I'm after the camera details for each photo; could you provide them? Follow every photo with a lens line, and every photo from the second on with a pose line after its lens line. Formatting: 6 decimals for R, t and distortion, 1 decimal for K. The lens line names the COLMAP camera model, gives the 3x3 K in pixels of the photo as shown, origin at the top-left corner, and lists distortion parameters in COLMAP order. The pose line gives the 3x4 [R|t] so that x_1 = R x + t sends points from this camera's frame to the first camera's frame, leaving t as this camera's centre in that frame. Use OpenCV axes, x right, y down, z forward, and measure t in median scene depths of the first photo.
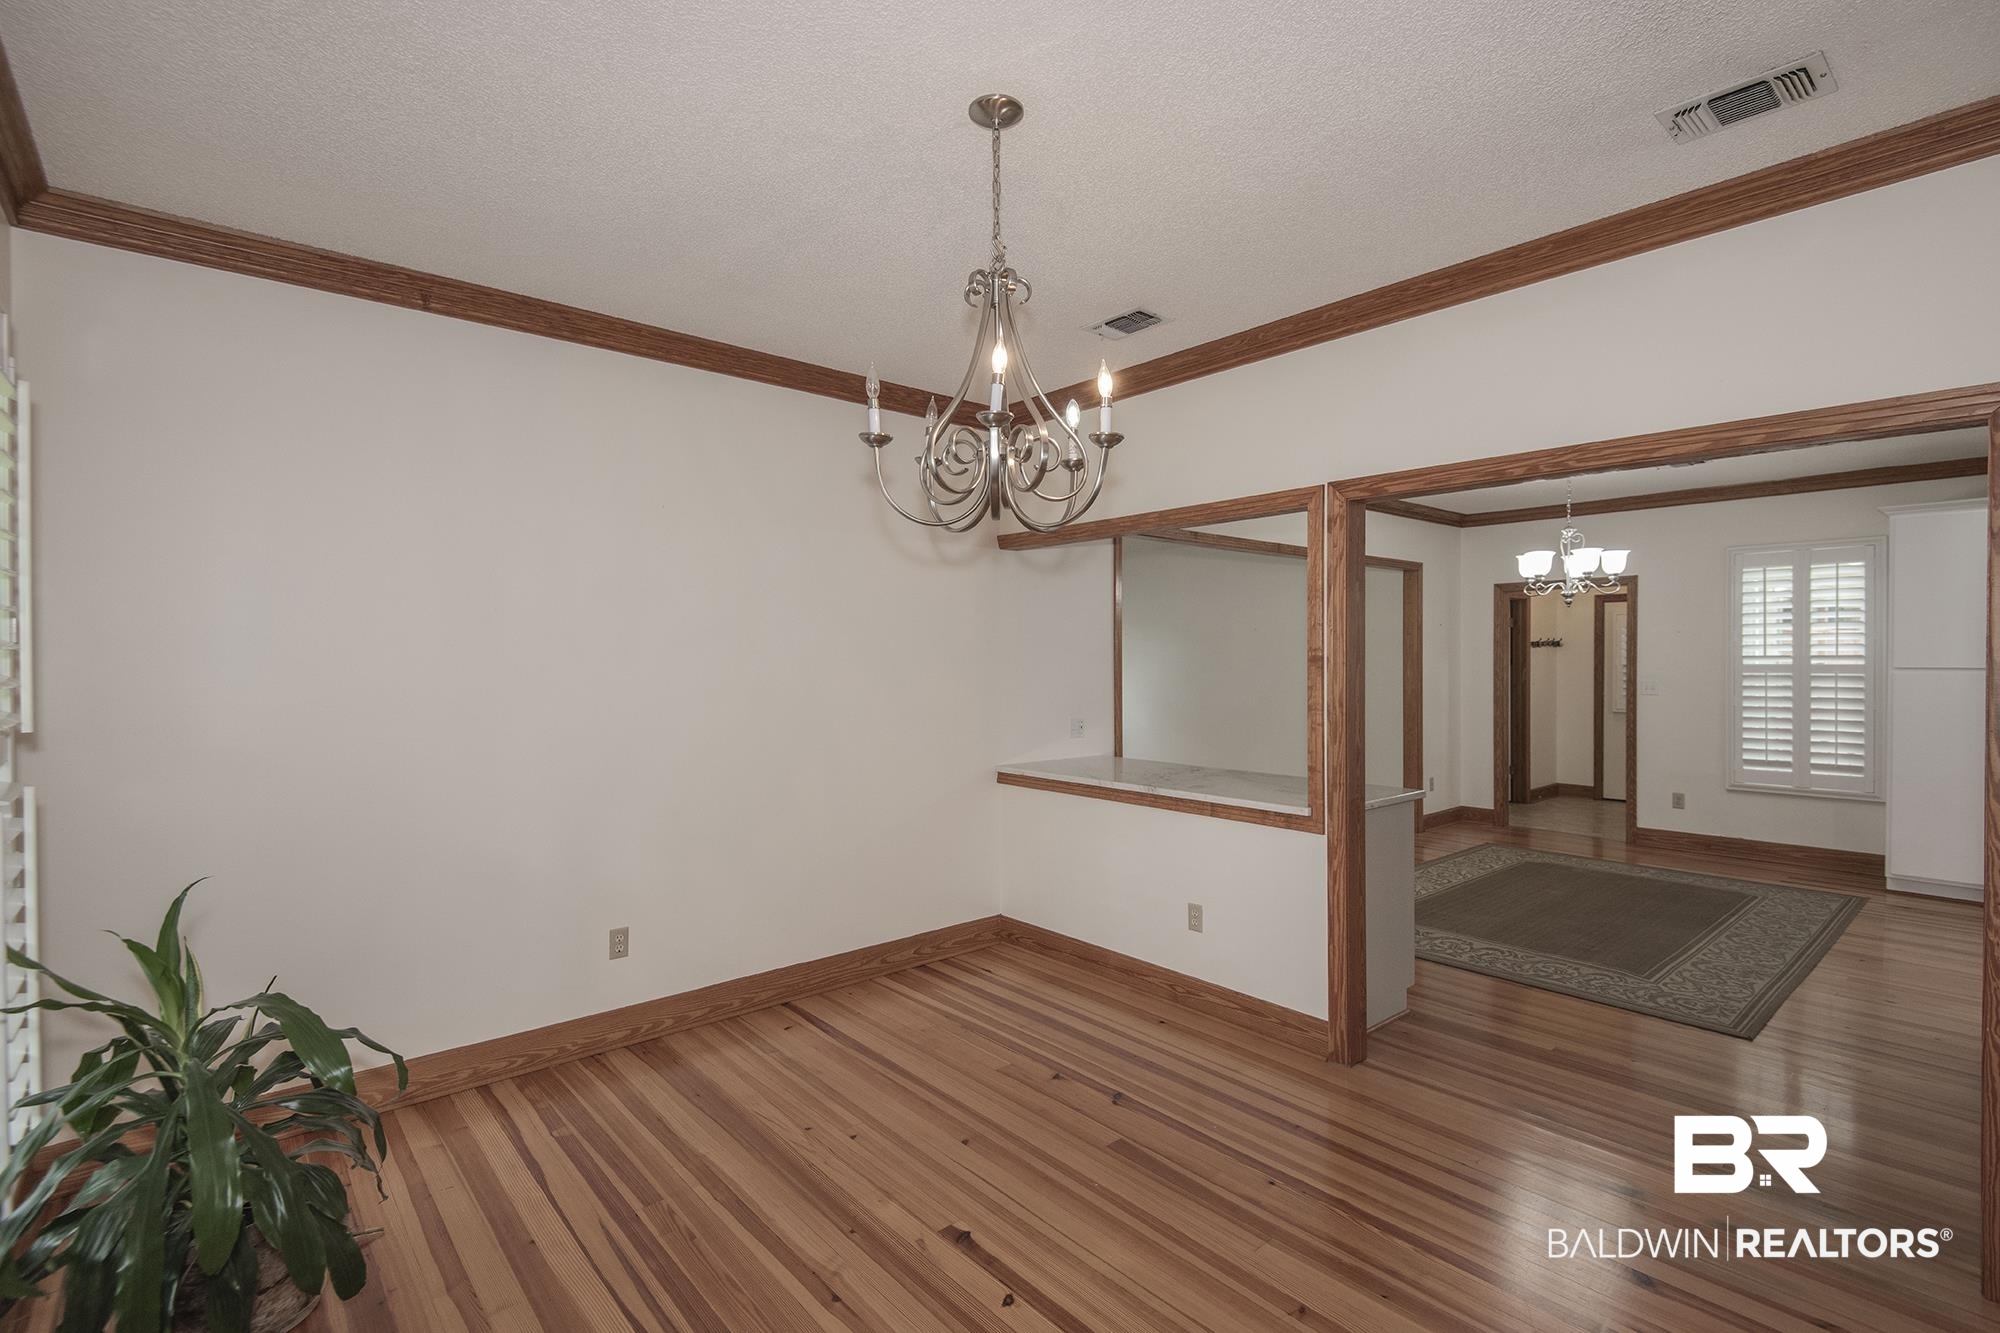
lens RADIAL K [[937.0, 0, 1009.7], [0, 937.0, 673.1], [0, 0, 1]] dist [0.038076, -0.033484]
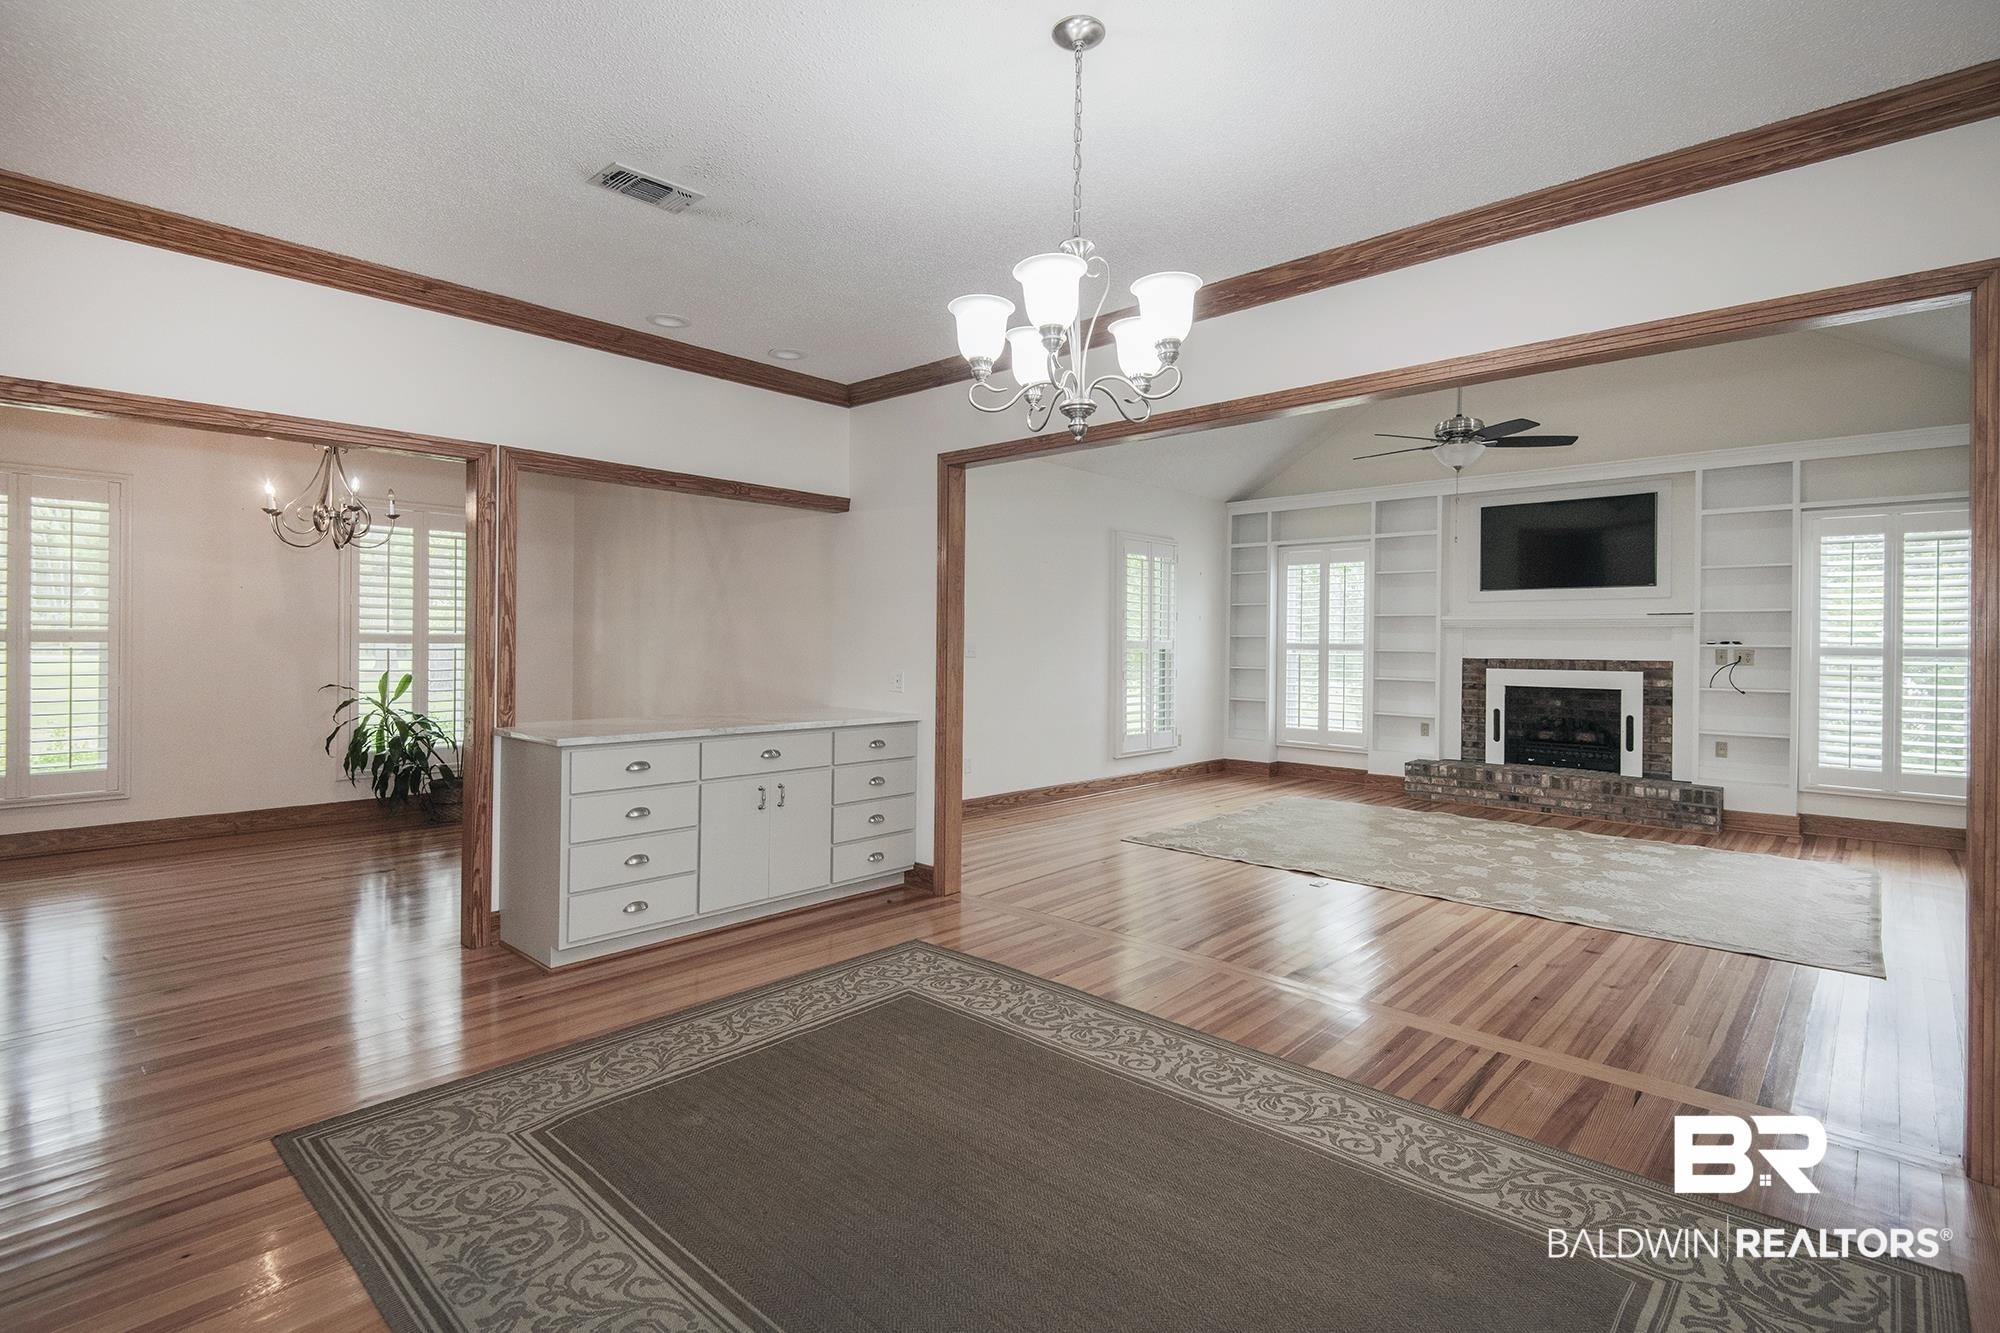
lens RADIAL K [[945.5, 0, 1006.4], [0, 945.5, 644.8], [0, 0, 1]] dist [0.035312, -0.028033]
pose [[0.110237, 0.006039, -0.993887, 1.362265], [-0.024491, 0.999694, 0.003357, 0.020182], [0.993604, 0.023971, 0.110351, 1.295189]]
